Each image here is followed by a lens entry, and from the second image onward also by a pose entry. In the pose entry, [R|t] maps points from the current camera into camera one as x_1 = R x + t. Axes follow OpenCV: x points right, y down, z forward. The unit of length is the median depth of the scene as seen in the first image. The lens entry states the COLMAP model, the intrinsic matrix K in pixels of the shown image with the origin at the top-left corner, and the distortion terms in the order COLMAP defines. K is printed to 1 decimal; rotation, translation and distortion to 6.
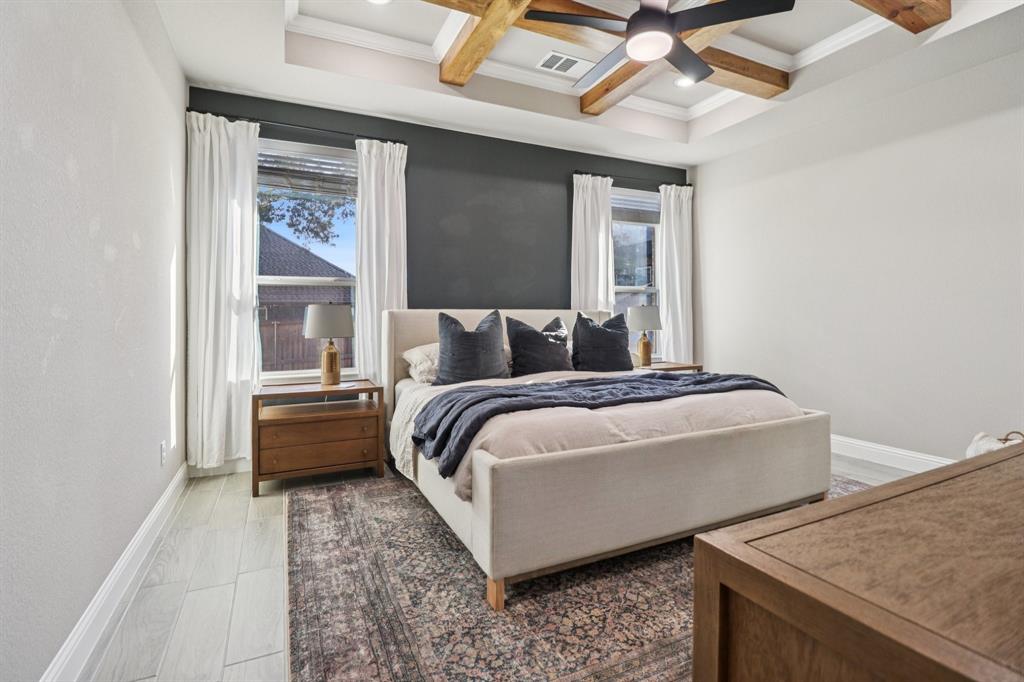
lens RADIAL K [[478.5, 0, 510.6], [0, 478.5, 315.2], [0, 0, 1]] dist [-0.000617, -0.011827]
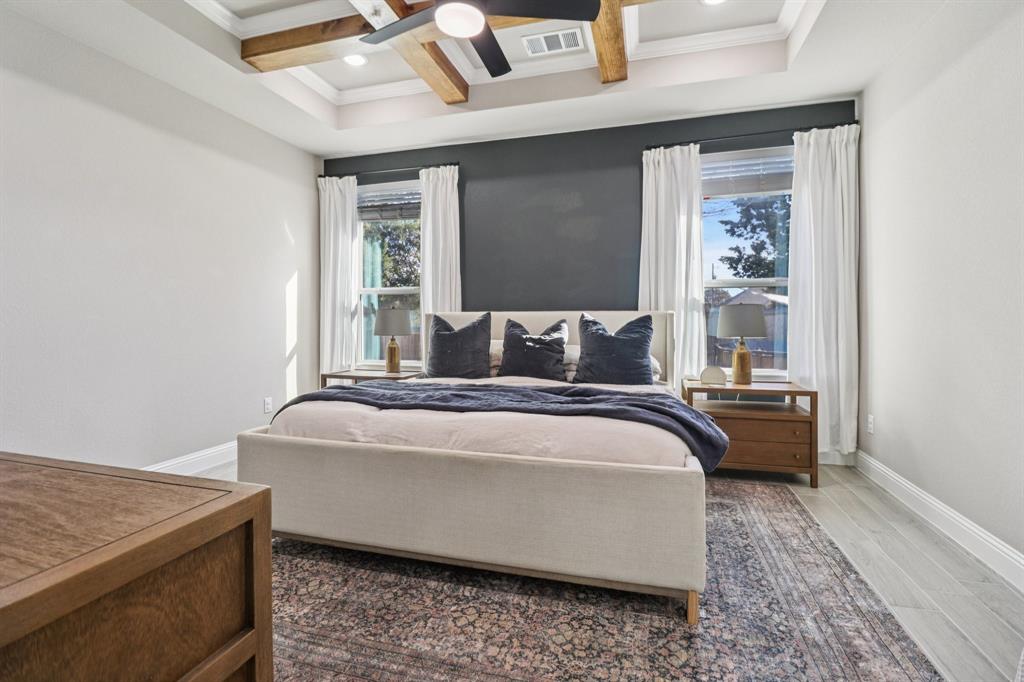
lens RADIAL K [[479.1, 0, 508.7], [0, 479.1, 321.6], [0, 0, 1]] dist [0.002135, -0.011089]
pose [[0.744104, 0.005887, -0.668038, 0.634503], [0.001252, 0.999947, 0.010207, -0.001152], [0.668063, -0.008431, 0.744057, 0.248315]]
